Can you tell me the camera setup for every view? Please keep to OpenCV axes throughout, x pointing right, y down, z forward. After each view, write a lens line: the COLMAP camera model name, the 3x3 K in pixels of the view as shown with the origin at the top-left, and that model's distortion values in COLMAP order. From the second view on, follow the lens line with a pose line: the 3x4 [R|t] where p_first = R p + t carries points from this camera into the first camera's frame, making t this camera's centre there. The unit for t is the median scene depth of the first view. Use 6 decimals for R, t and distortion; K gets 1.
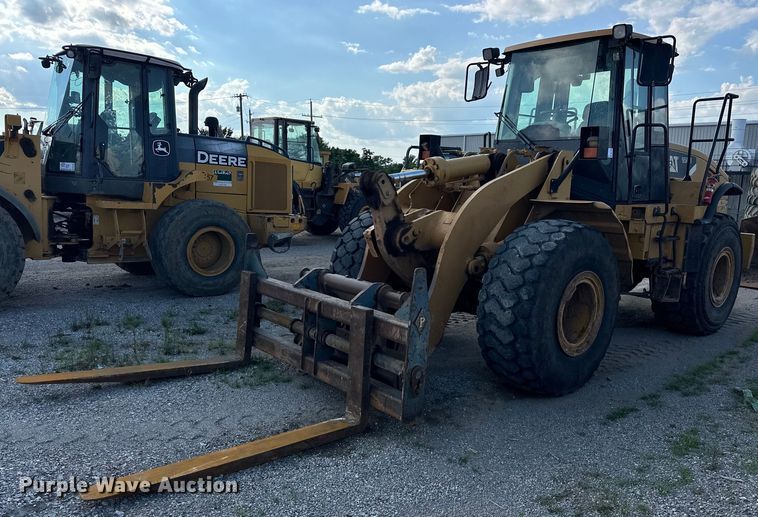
lens RADIAL K [[578.3, 0, 374.9], [0, 578.3, 260.5], [0, 0, 1]] dist [0.006309, -0.005265]
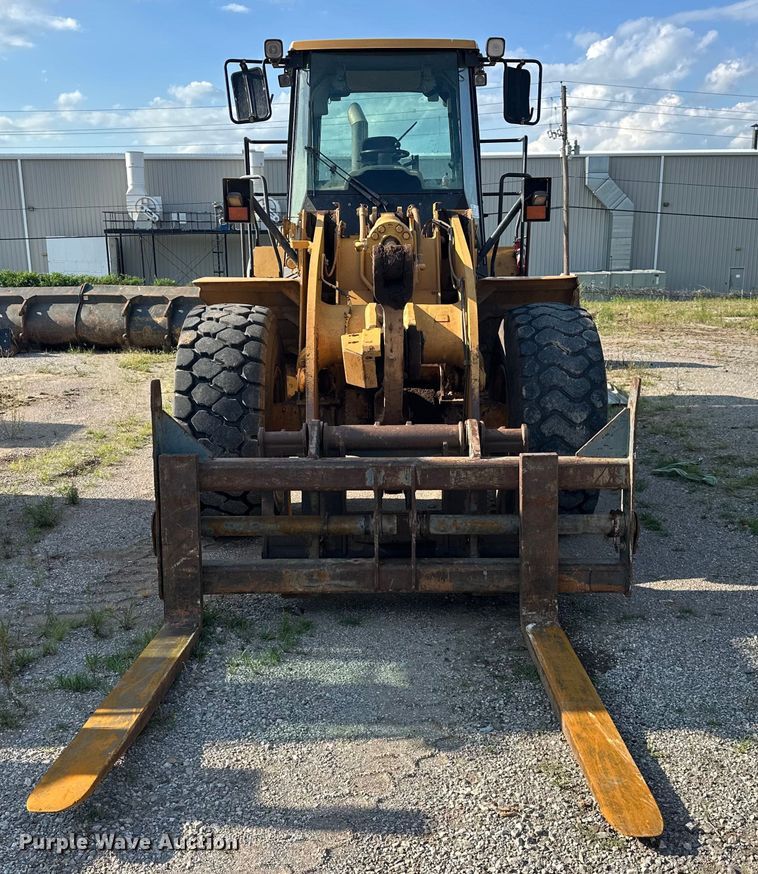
lens RADIAL K [[936.7, 0, 379.7], [0, 936.7, 441.5], [0, 0, 1]] dist [0.061502, 0.000000]
pose [[0.652712, -0.187012, 0.734162, -0.549833], [0.138154, 0.982187, 0.127365, -0.055908], [-0.744903, 0.018295, 0.666922, 0.243178]]
